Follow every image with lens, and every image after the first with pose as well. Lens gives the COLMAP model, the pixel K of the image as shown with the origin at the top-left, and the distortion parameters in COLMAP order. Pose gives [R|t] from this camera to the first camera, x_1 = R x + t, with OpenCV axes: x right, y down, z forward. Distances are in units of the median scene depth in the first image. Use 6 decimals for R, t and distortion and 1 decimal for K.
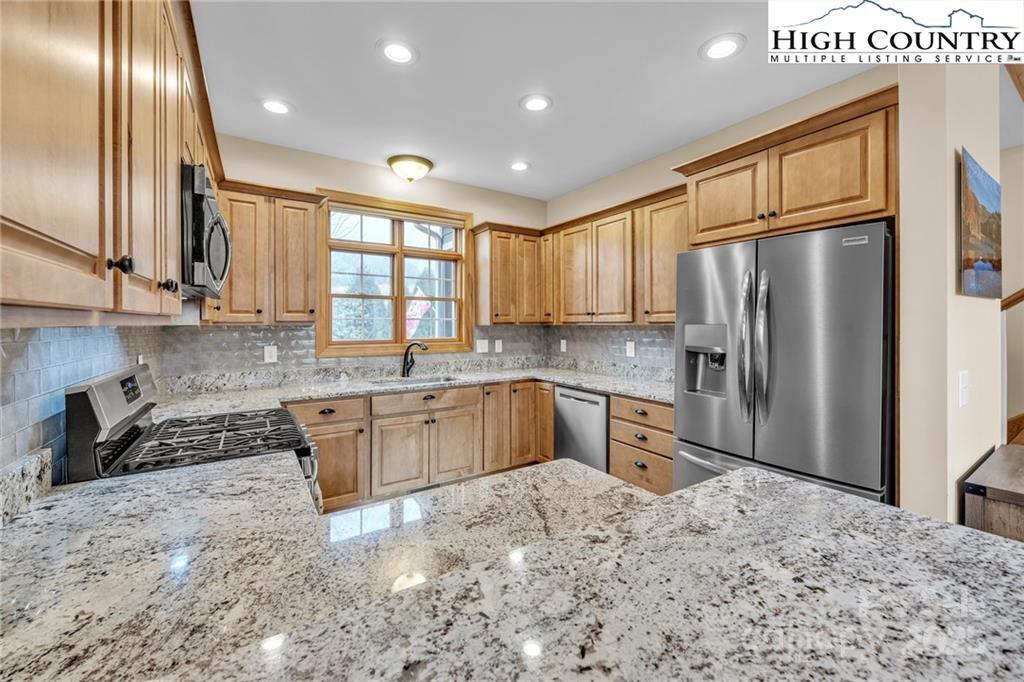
lens RADIAL K [[402.7, 0, 521.1], [0, 402.7, 322.2], [0, 0, 1]] dist [-0.005064, 0.002351]
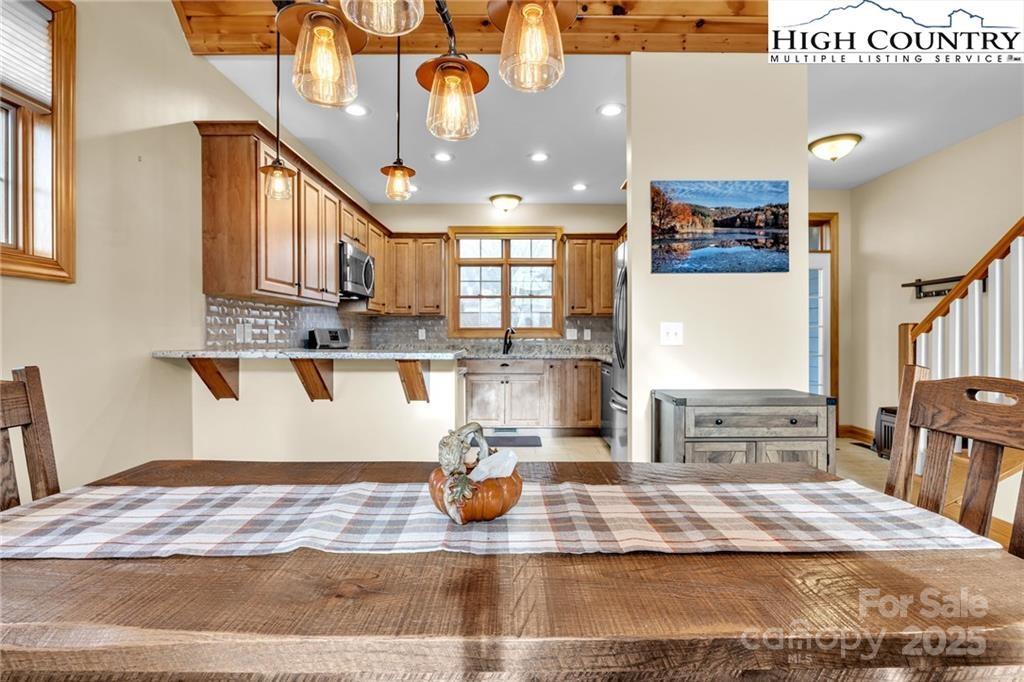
lens RADIAL K [[495.1, 0, 521.2], [0, 495.1, 337.9], [0, 0, 1]] dist [-0.010237, -0.000720]
pose [[0.838835, 0.002981, -0.544377, 0.702094], [0.001418, 0.999970, 0.007660, 0.070544], [0.544384, -0.007198, 0.838805, -0.396737]]
